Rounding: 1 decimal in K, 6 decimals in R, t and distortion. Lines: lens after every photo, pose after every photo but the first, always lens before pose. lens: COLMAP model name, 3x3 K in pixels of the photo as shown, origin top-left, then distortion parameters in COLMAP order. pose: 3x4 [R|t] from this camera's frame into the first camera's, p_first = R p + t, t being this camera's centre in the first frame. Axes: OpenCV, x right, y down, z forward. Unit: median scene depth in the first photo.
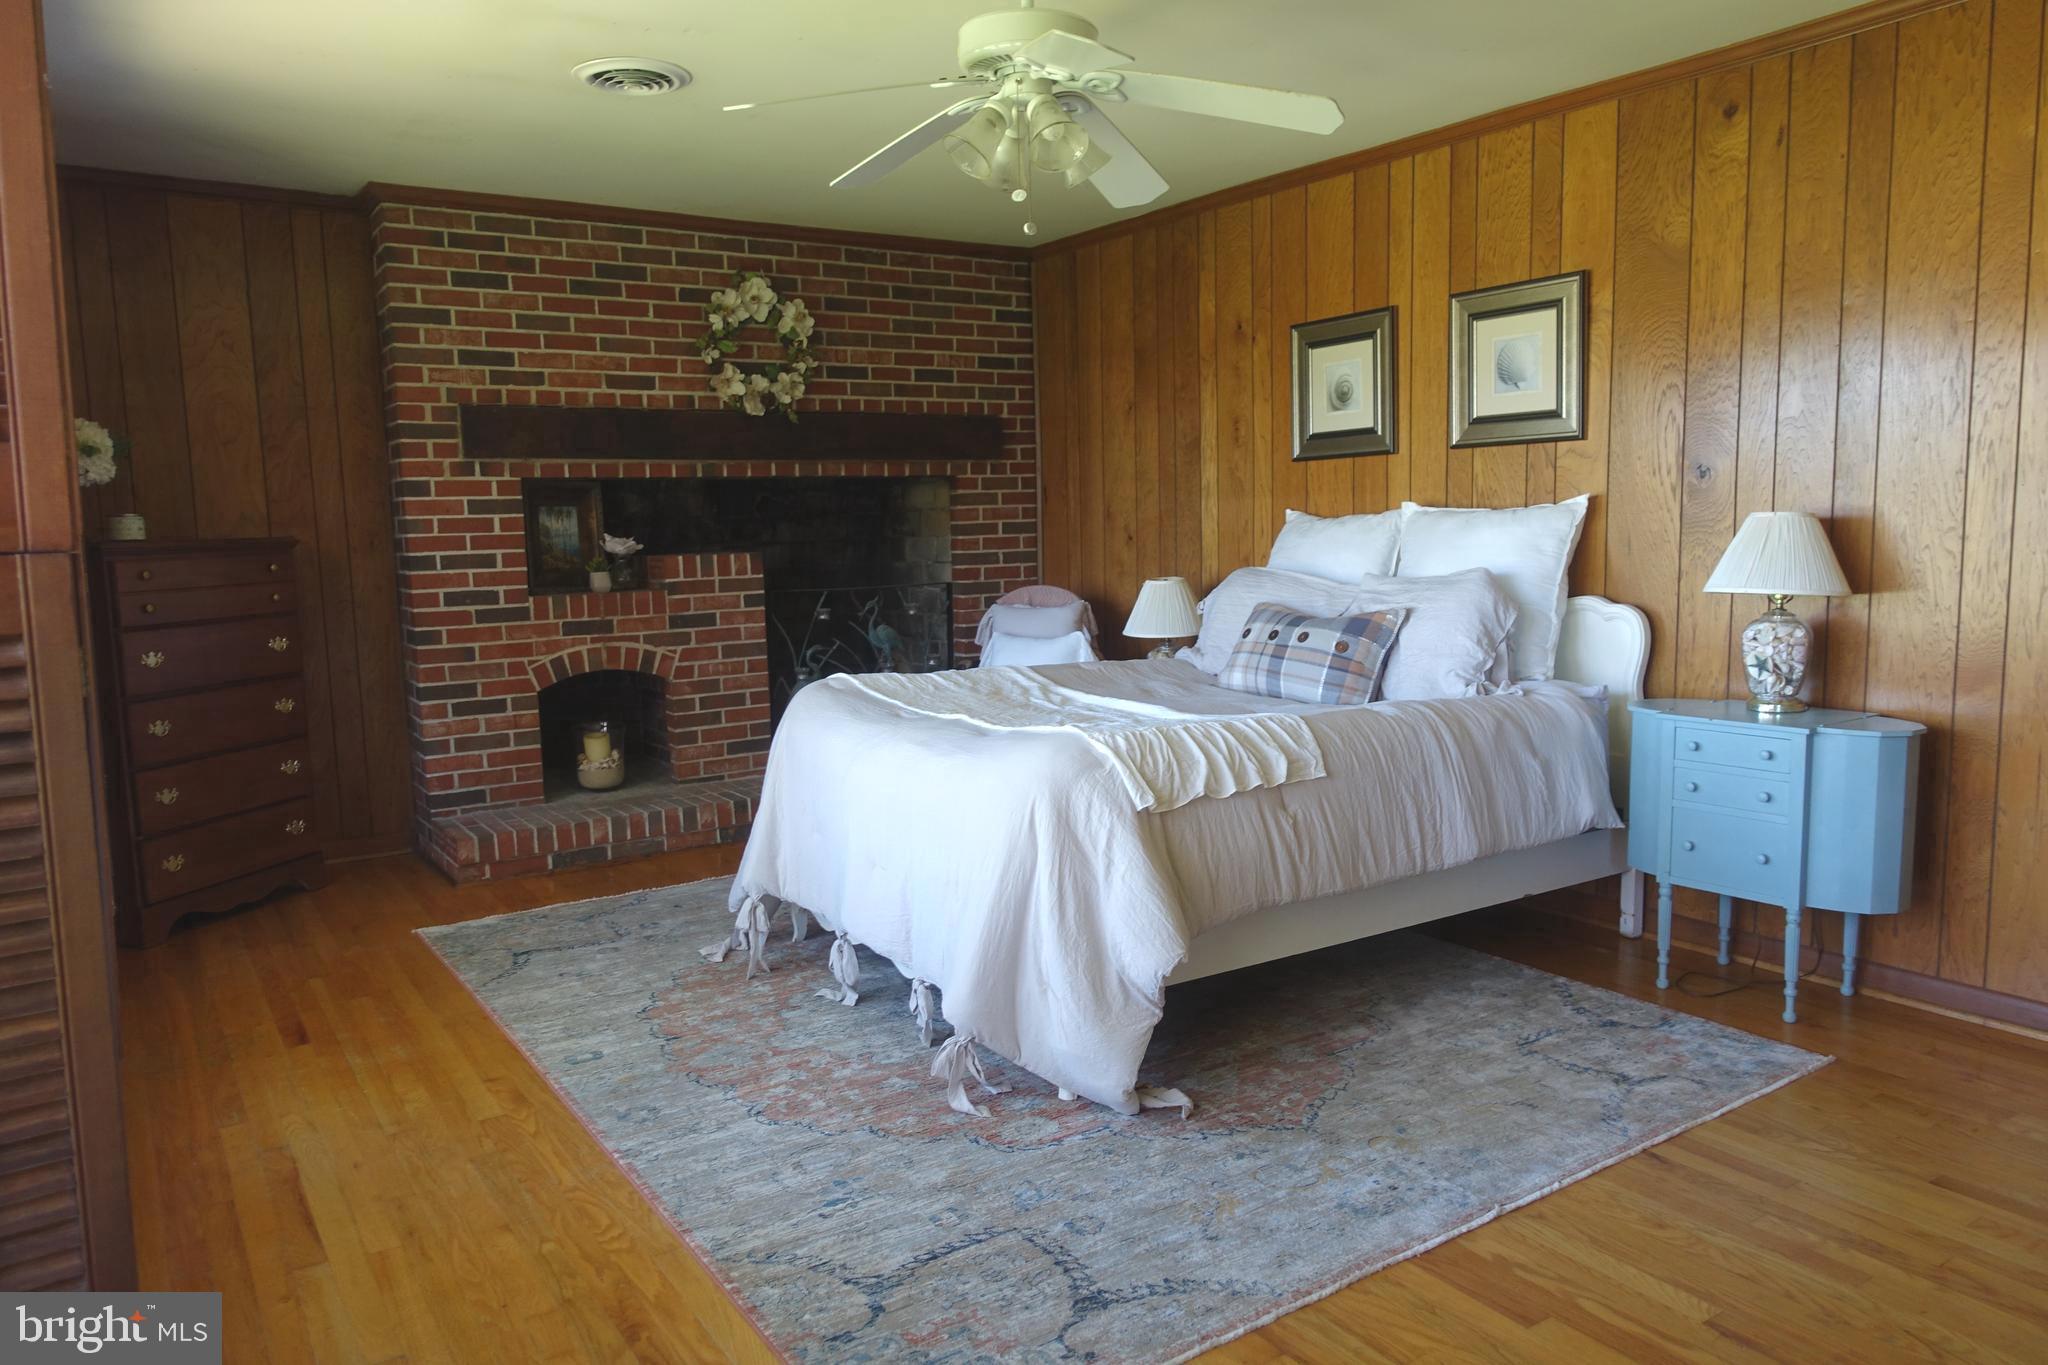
lens RADIAL K [[1404.9, 0, 1018.1], [0, 1404.9, 683.6], [0, 0, 1]] dist [0.003062, -0.003325]
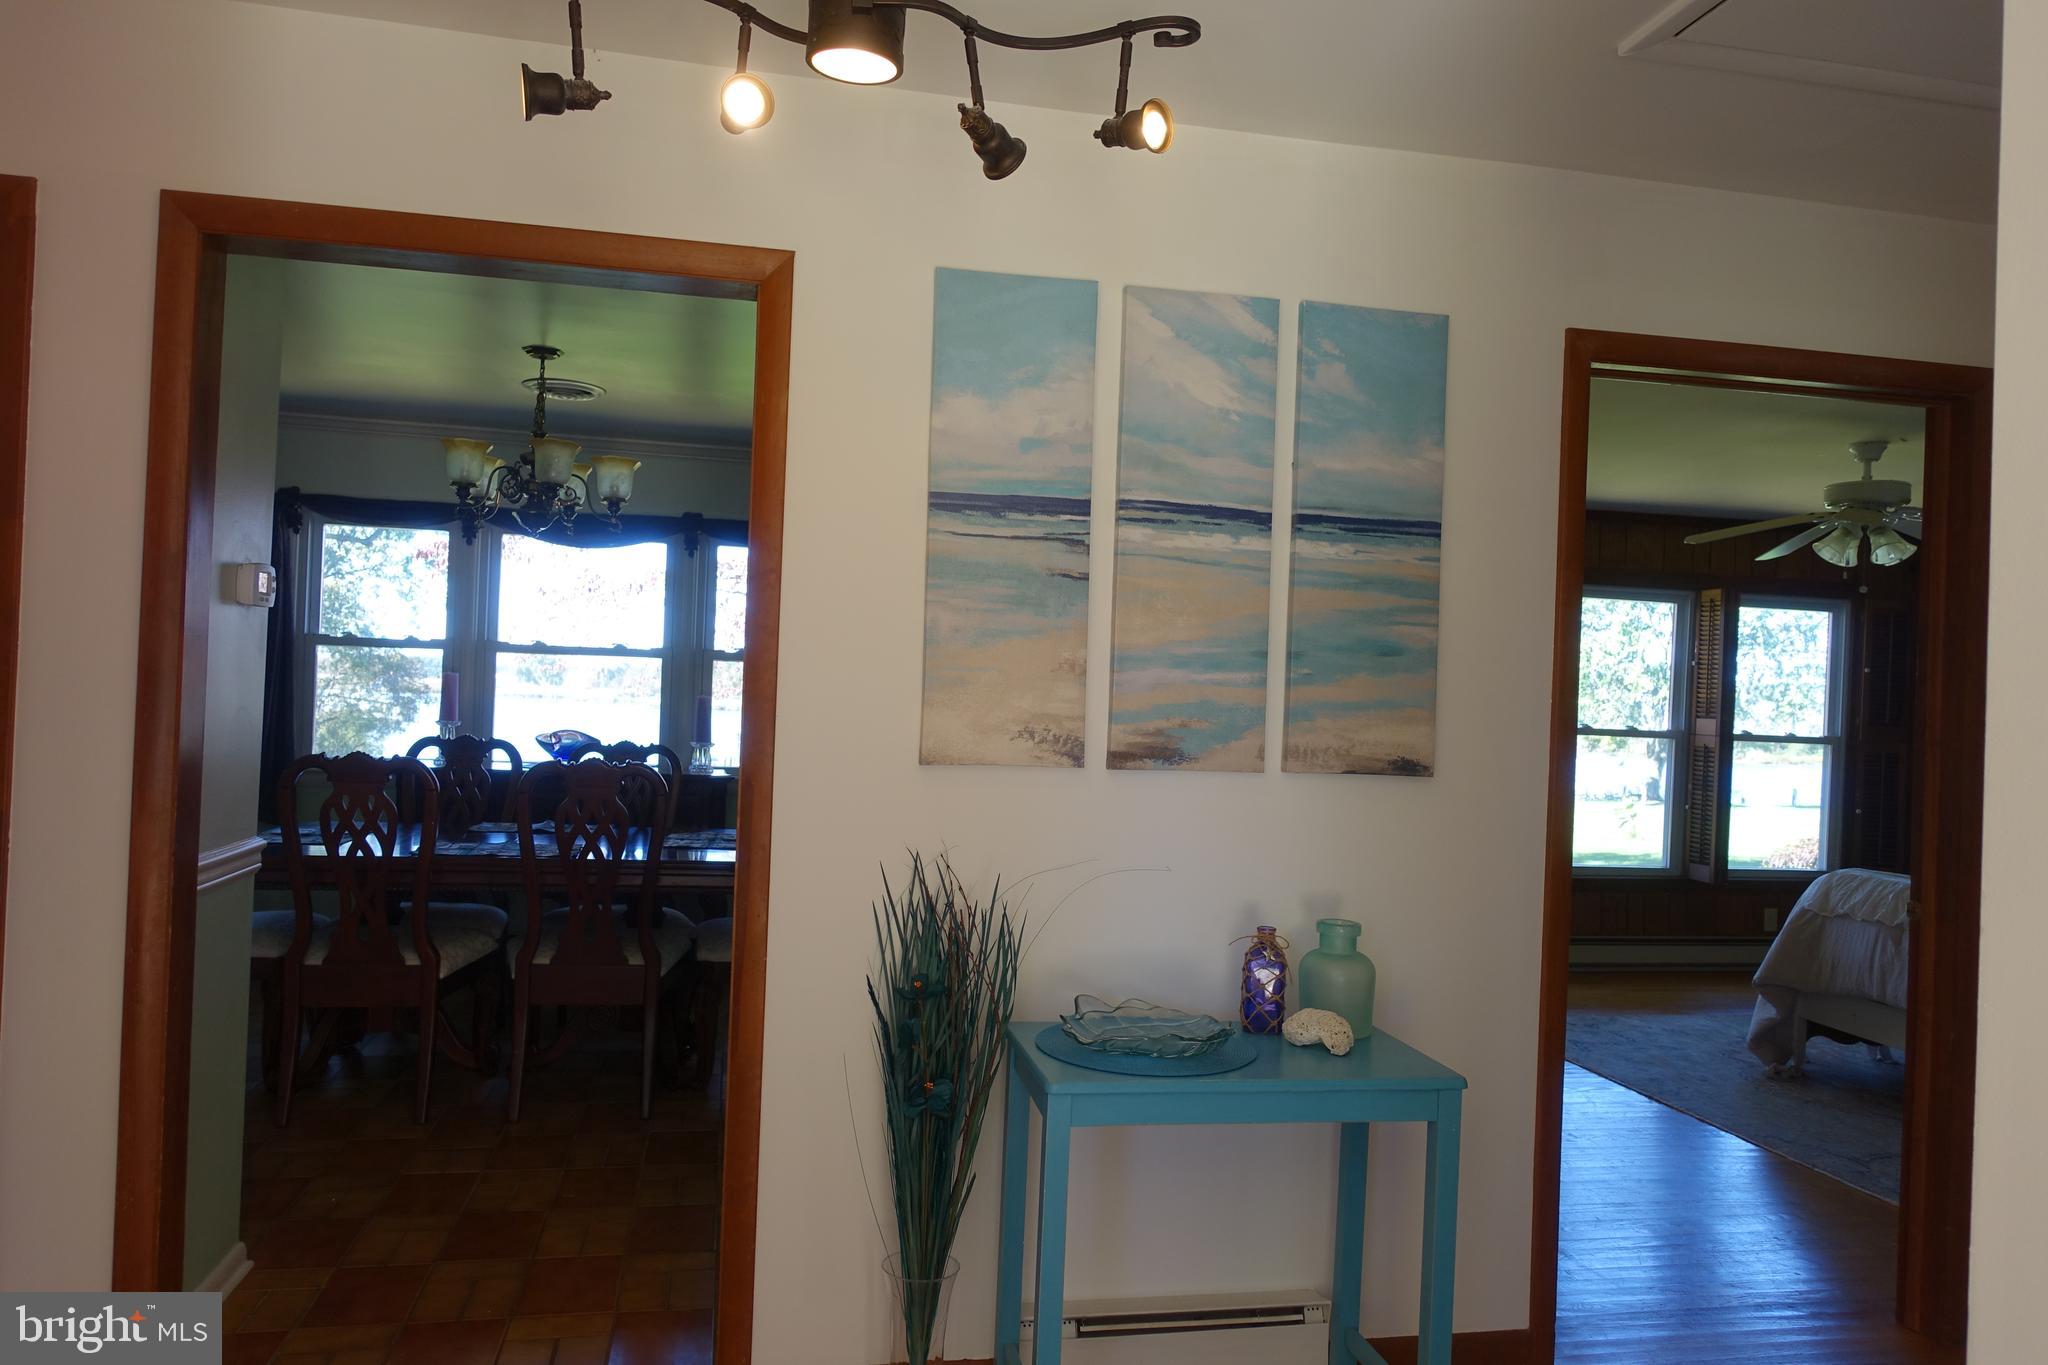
lens RADIAL K [[1404.9, 0, 1025.4], [0, 1404.9, 681.9], [0, 0, 1]] dist [0.003062, -0.003325]
pose [[-0.372622, -0.005040, -0.927969, 1.192265], [-0.142256, 0.988476, 0.051753, -0.083748], [0.917015, 0.151294, -0.369045, 0.392277]]
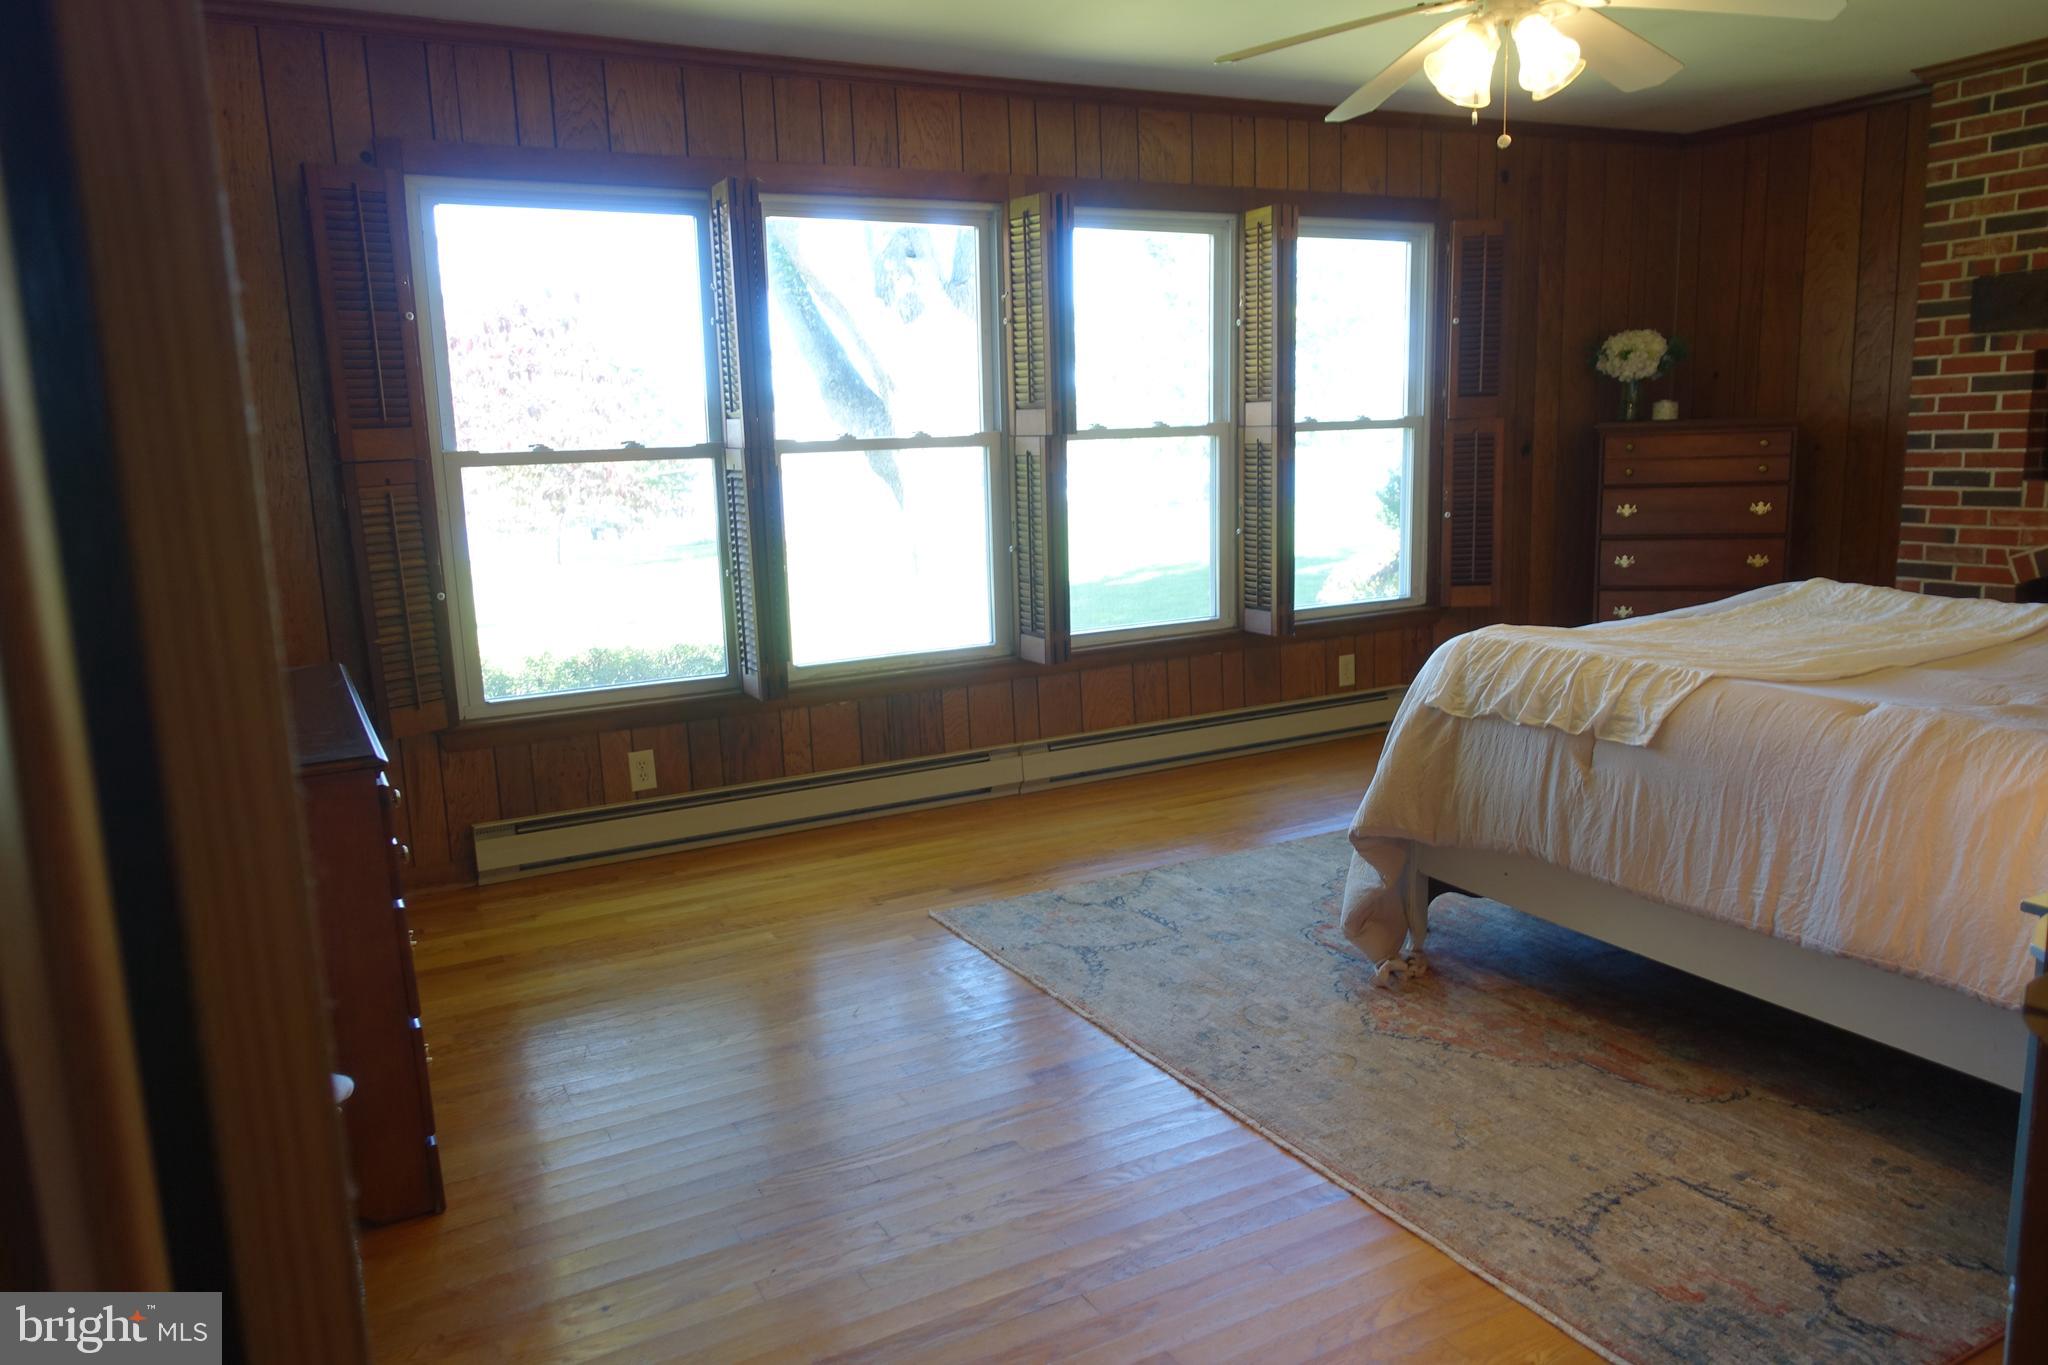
lens RADIAL K [[1404.9, 0, 1031.8], [0, 1404.9, 682.8], [0, 0, 1]] dist [0.003062, -0.003325]
pose [[-0.083092, 0.195925, -0.977092, 0.640435], [-0.082444, 0.975770, 0.202671, -0.066406], [0.993126, 0.097395, -0.064926, 0.429084]]
